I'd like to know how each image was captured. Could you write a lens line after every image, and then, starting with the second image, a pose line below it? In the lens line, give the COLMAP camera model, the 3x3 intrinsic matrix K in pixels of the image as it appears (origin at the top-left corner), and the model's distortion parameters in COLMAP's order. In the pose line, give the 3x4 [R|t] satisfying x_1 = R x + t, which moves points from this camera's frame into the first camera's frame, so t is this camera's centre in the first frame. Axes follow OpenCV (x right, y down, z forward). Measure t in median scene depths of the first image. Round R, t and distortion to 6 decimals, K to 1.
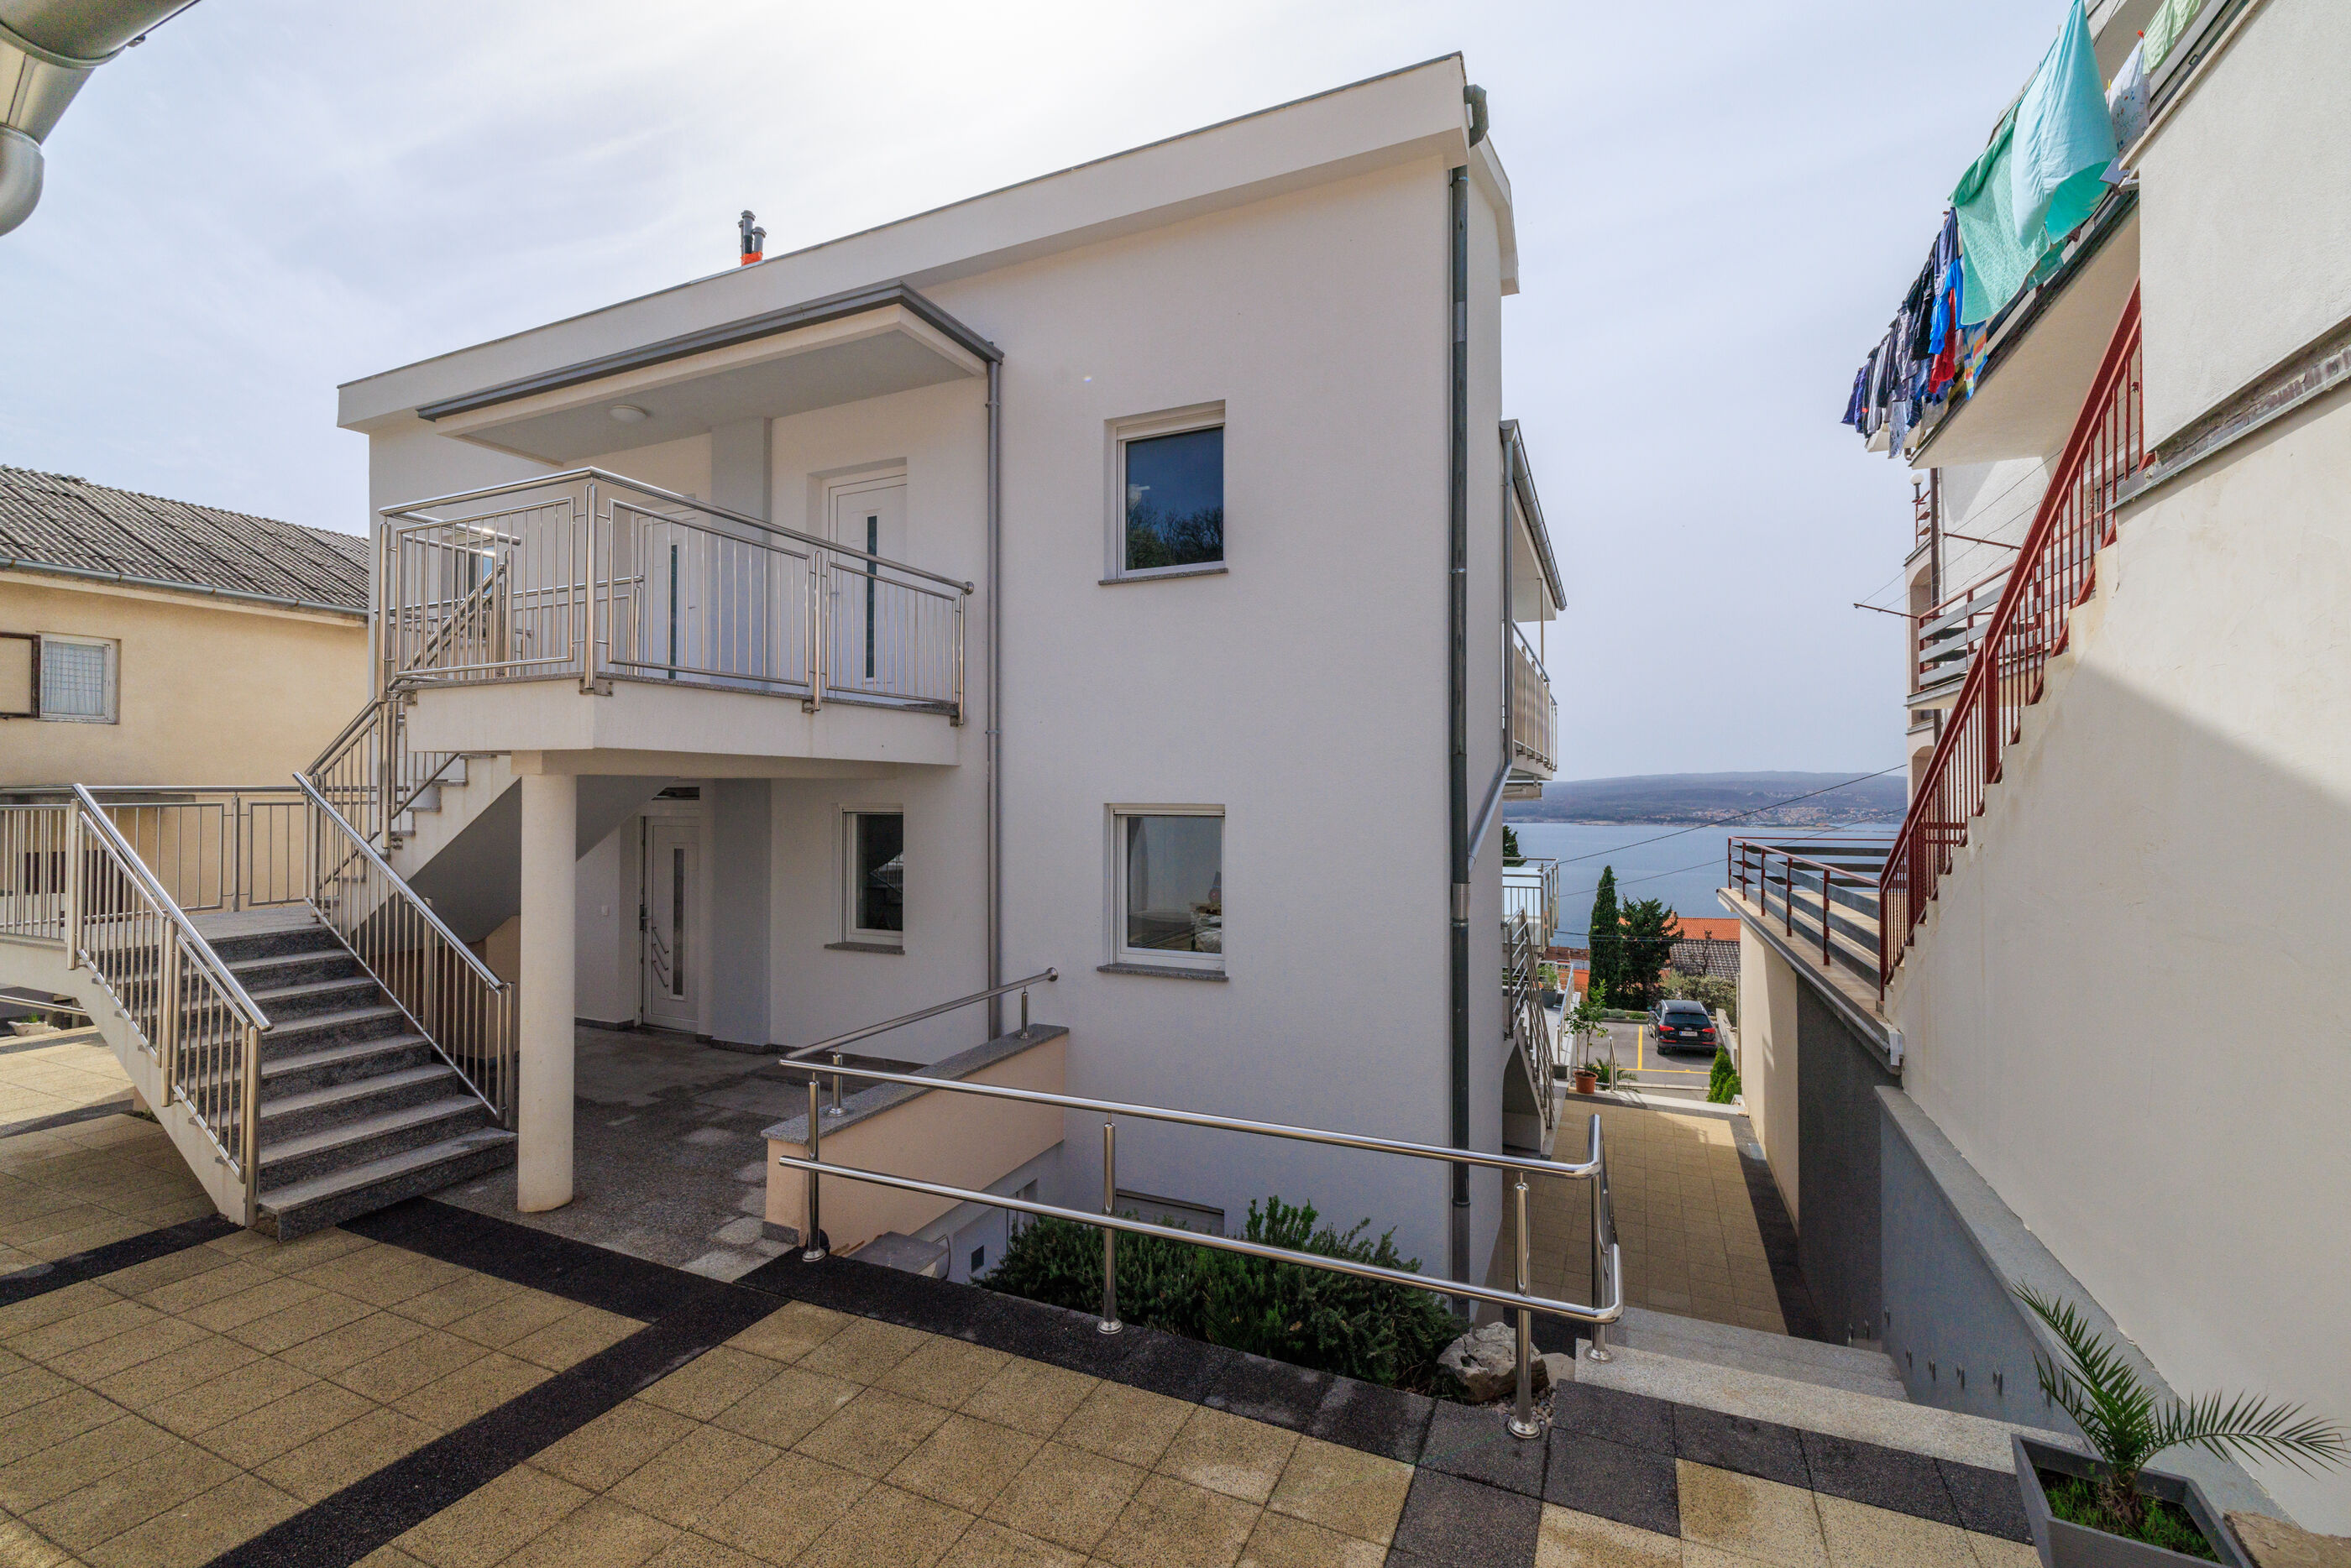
lens RADIAL K [[1005.6, 0, 1172.4], [0, 1005.6, 761.8], [0, 0, 1]] dist [0.002965, 0.000107]
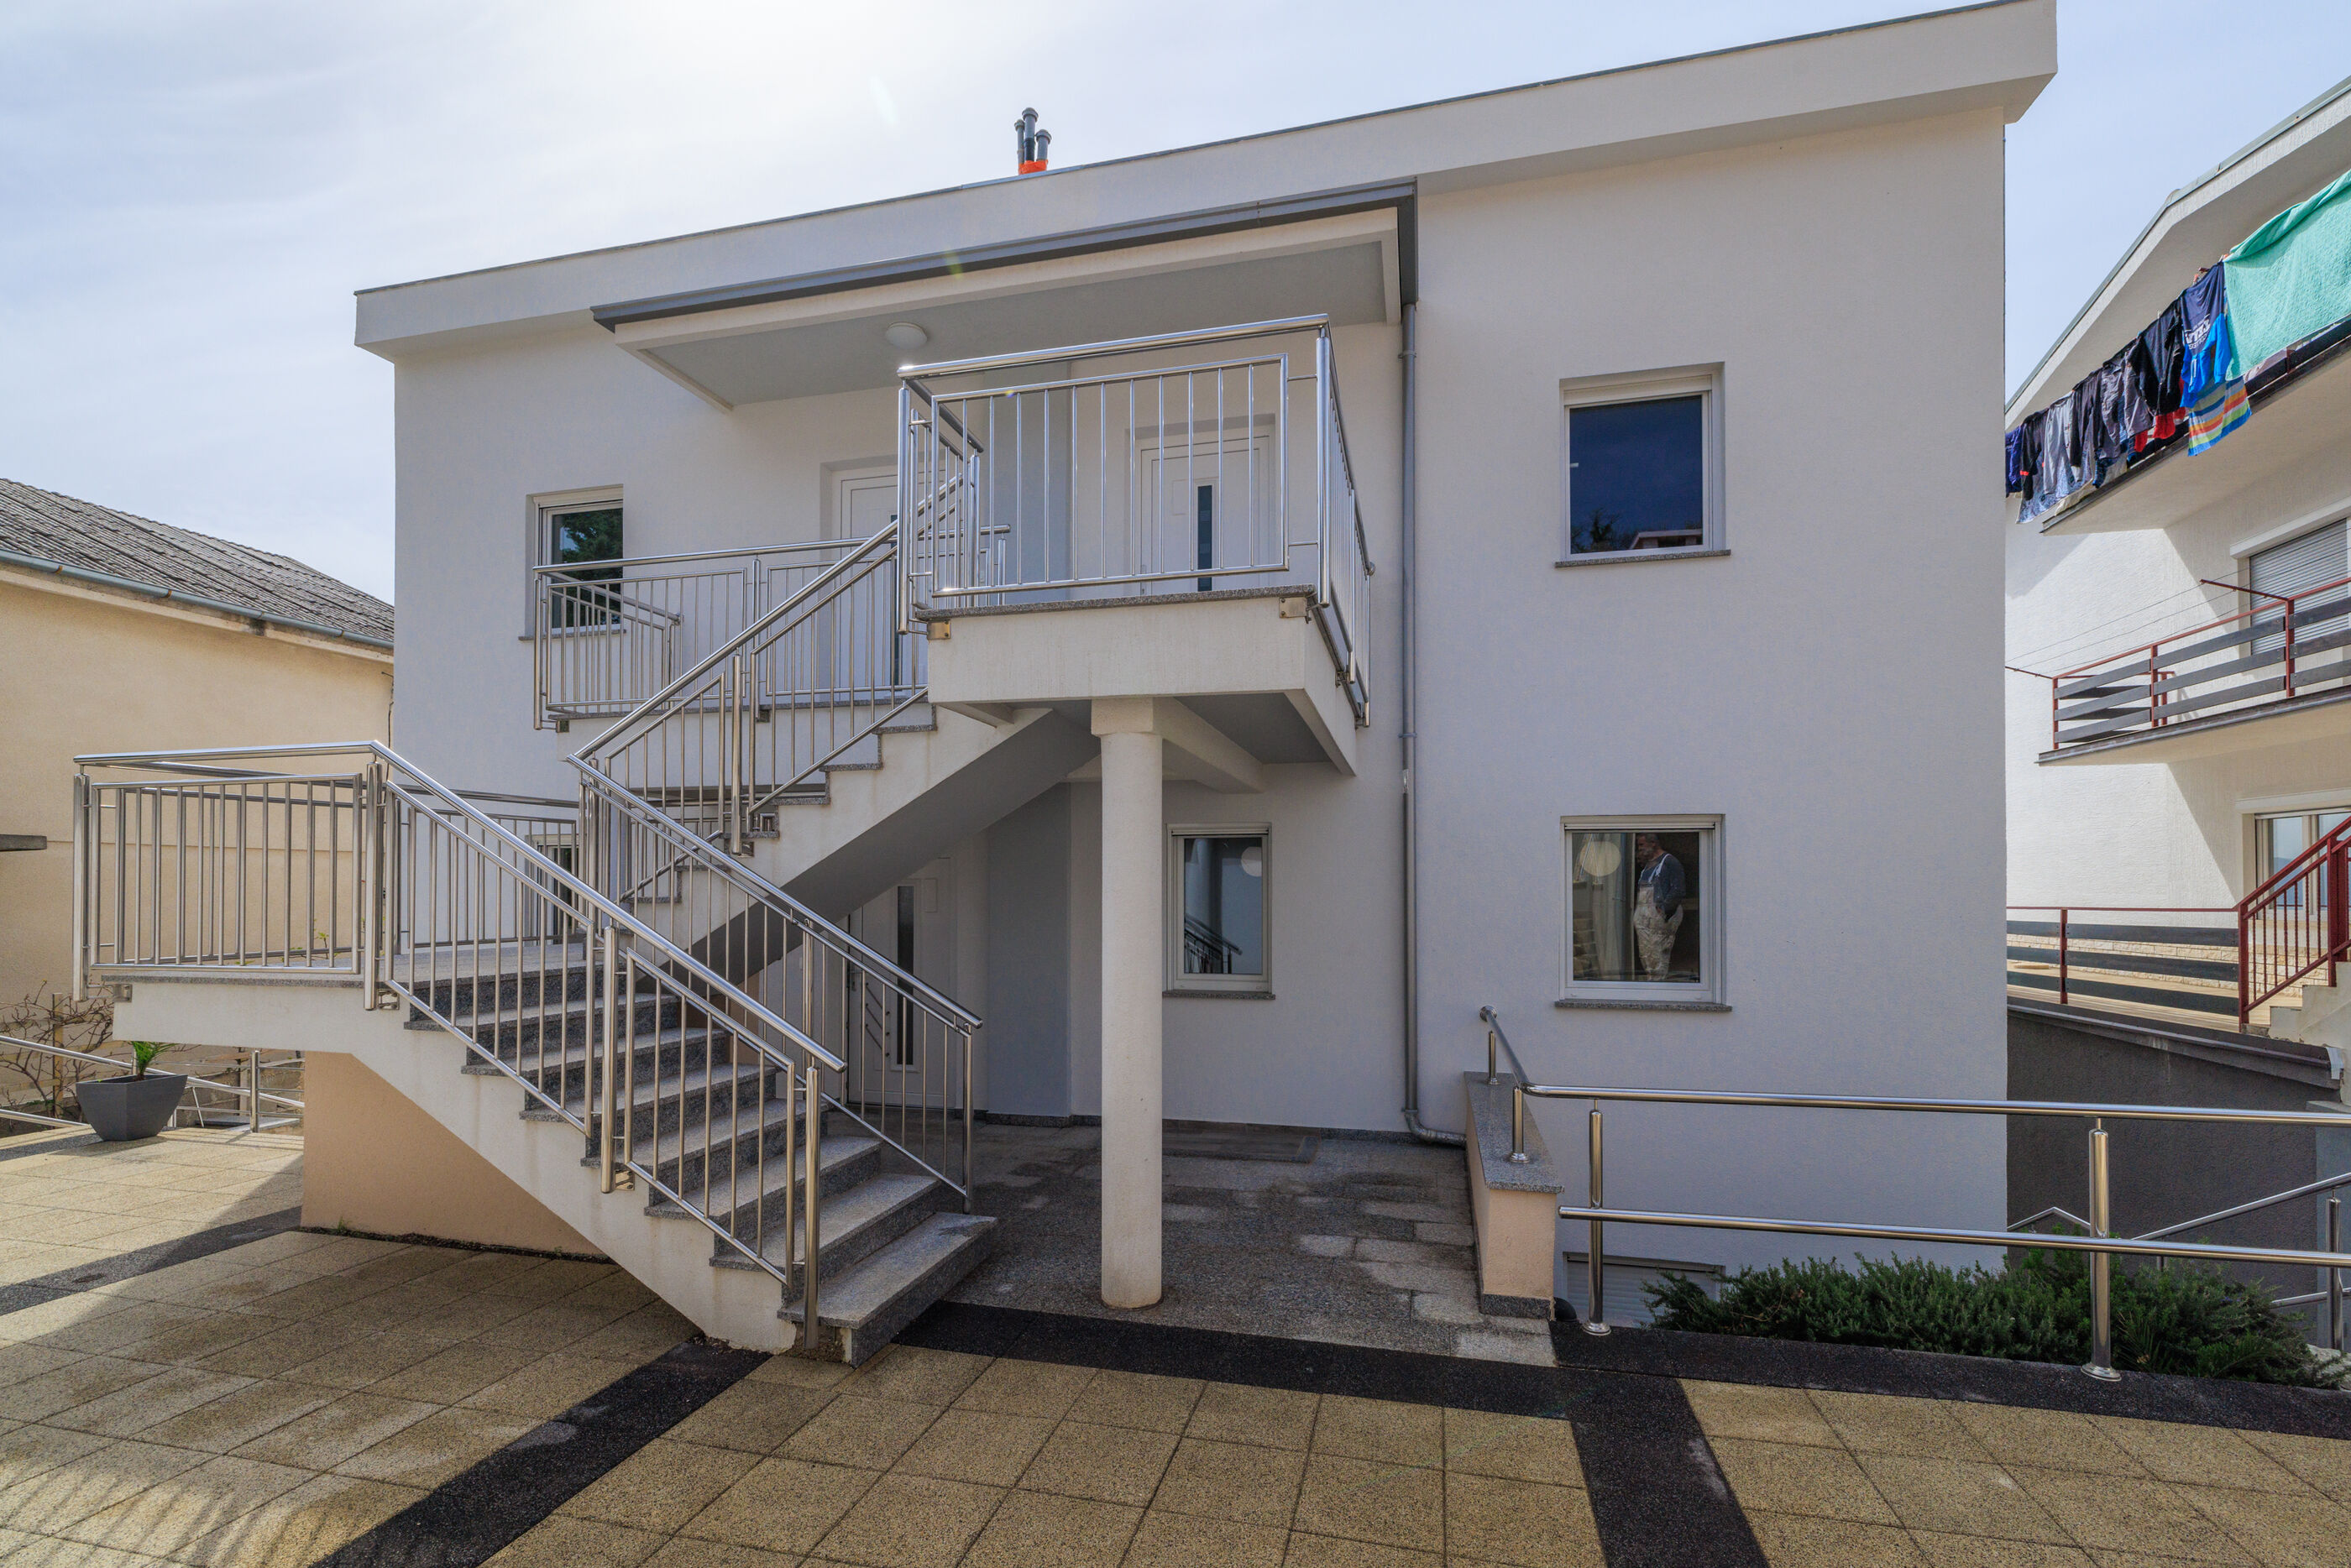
lens RADIAL K [[1049.3, 0, 1177.7], [0, 1049.3, 855.4], [0, 0, 1]] dist [-0.000162, 0.000342]
pose [[0.983792, 0.008420, 0.179118, -0.575333], [-0.008970, 0.999957, 0.002262, 0.079073], [-0.179091, -0.003832, 0.983825, 0.165083]]
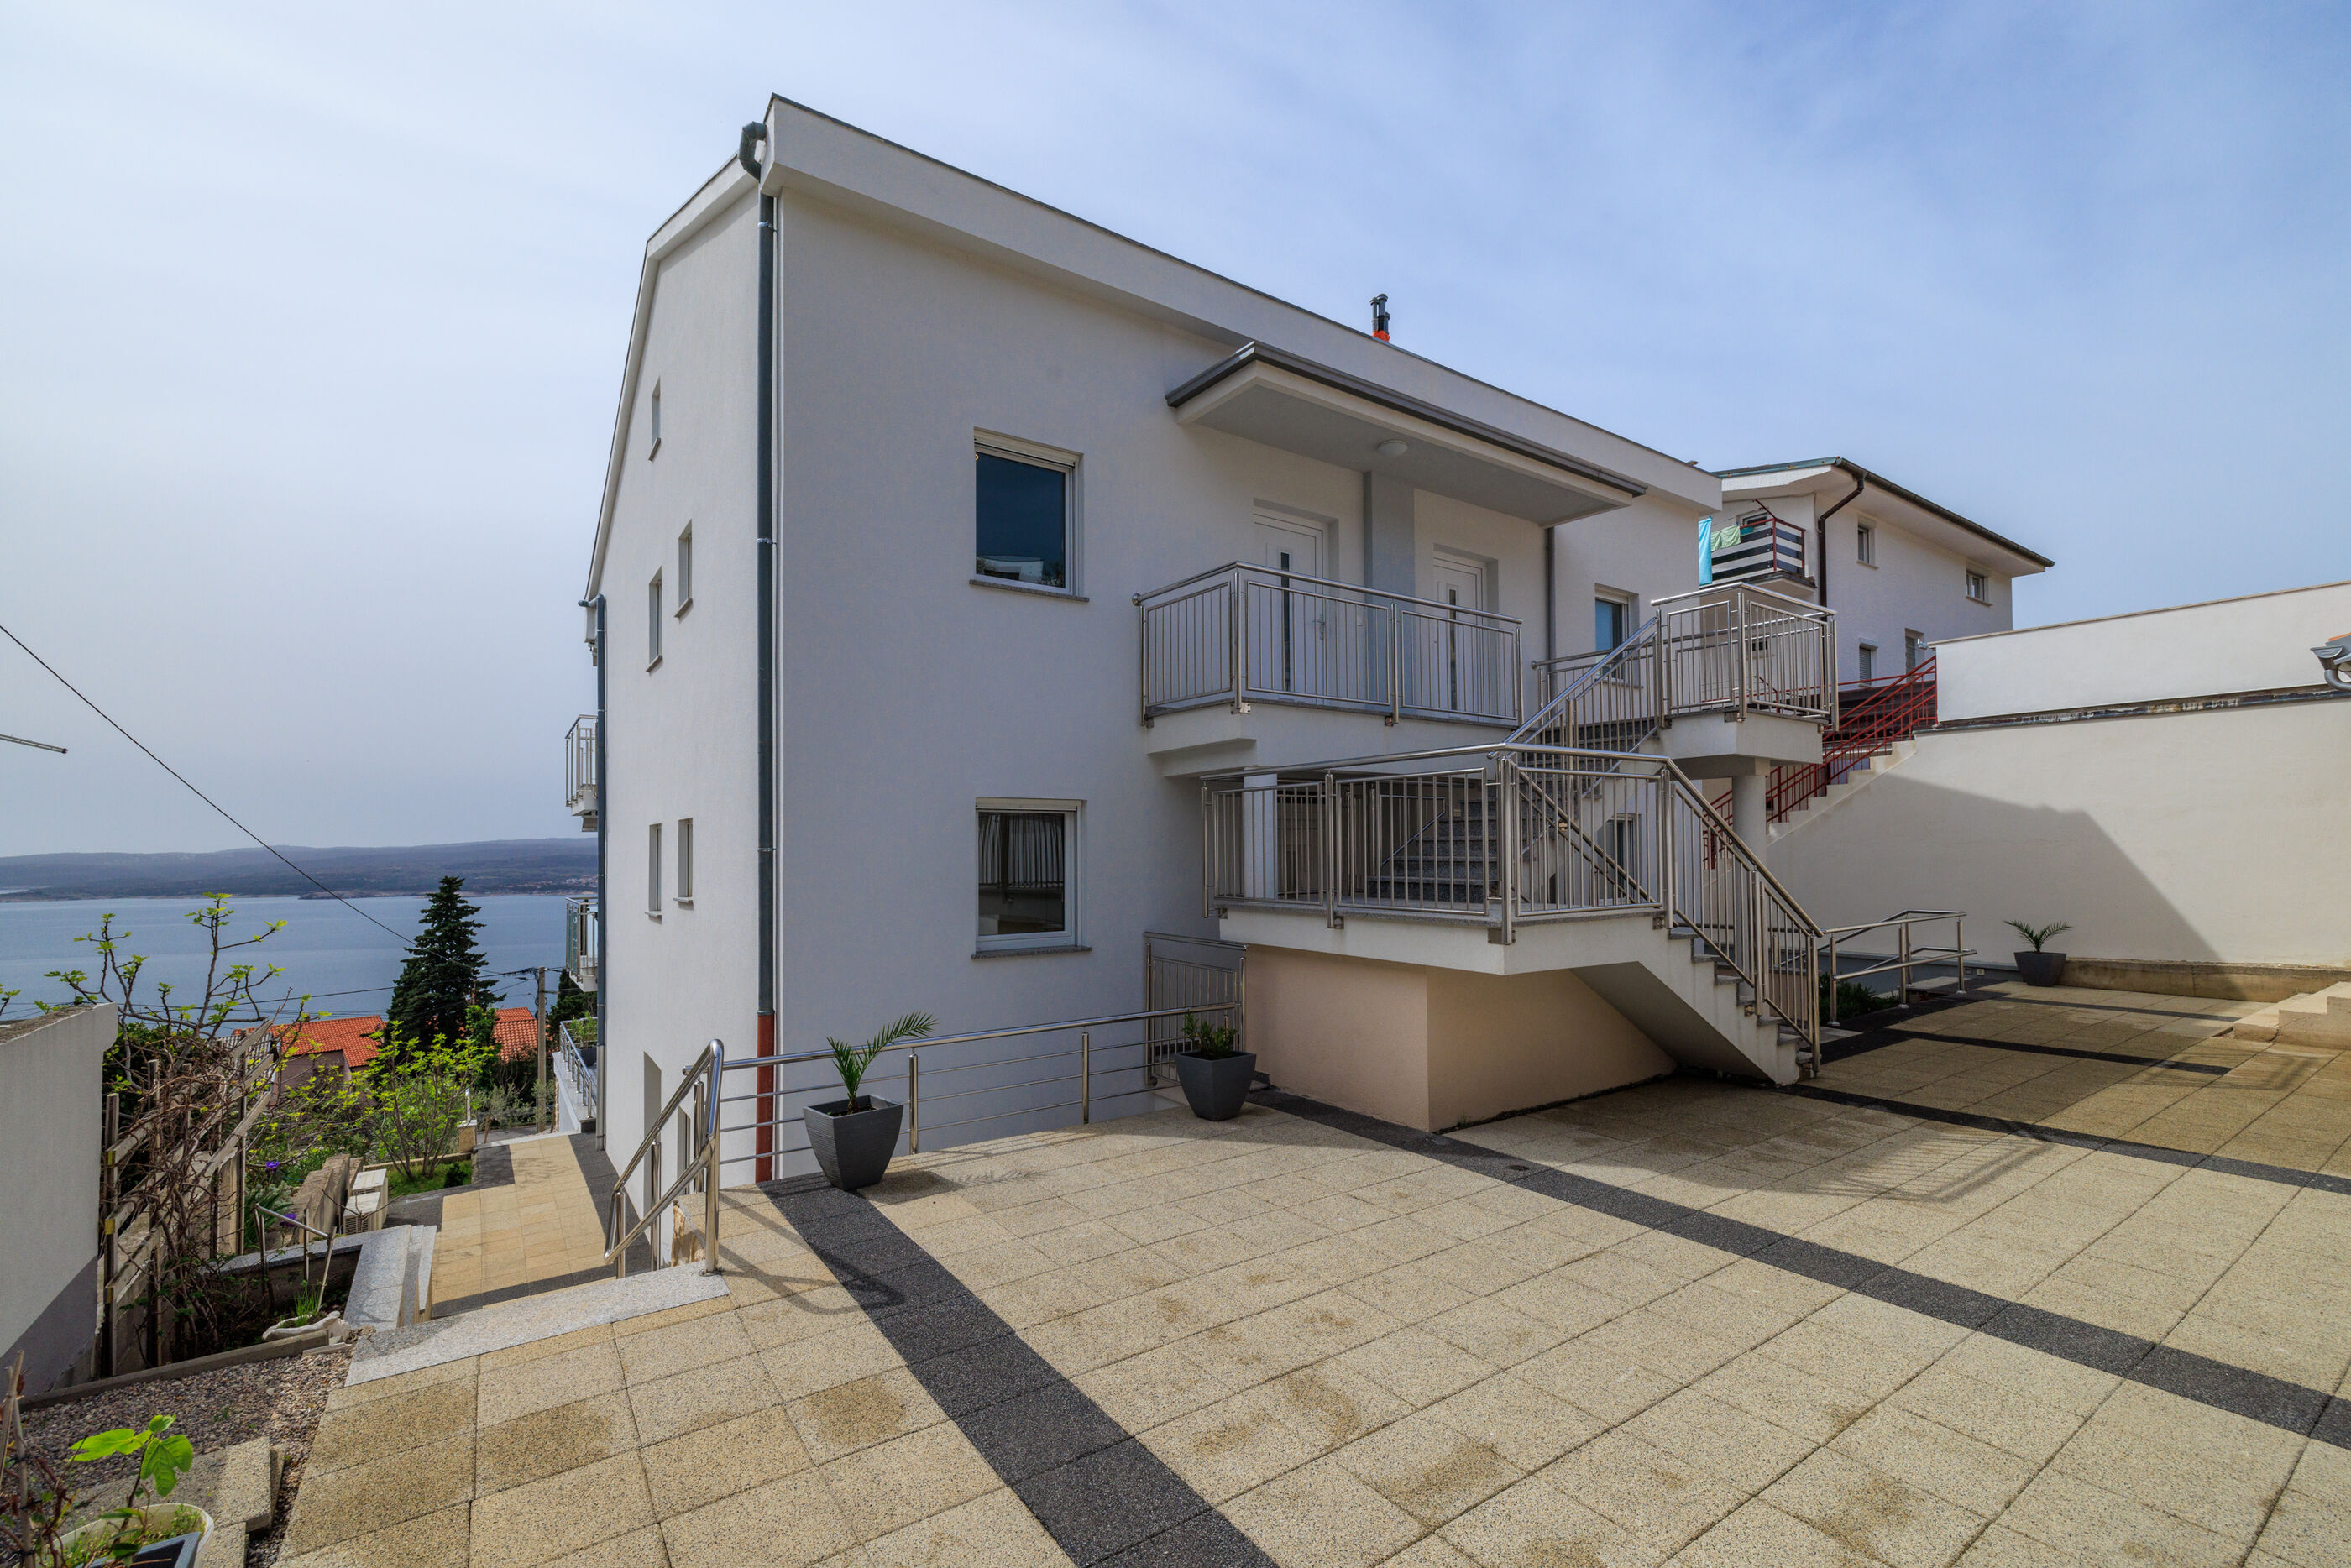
lens RADIAL K [[1021.4, 0, 1176.2], [0, 1021.4, 831.1], [0, 0, 1]] dist [-0.001937, 0.000619]
pose [[0.509530, 0.018793, 0.860248, -1.954177], [-0.020857, 0.999737, -0.009487, 0.104814], [-0.860200, -0.013108, 0.509788, 0.766169]]
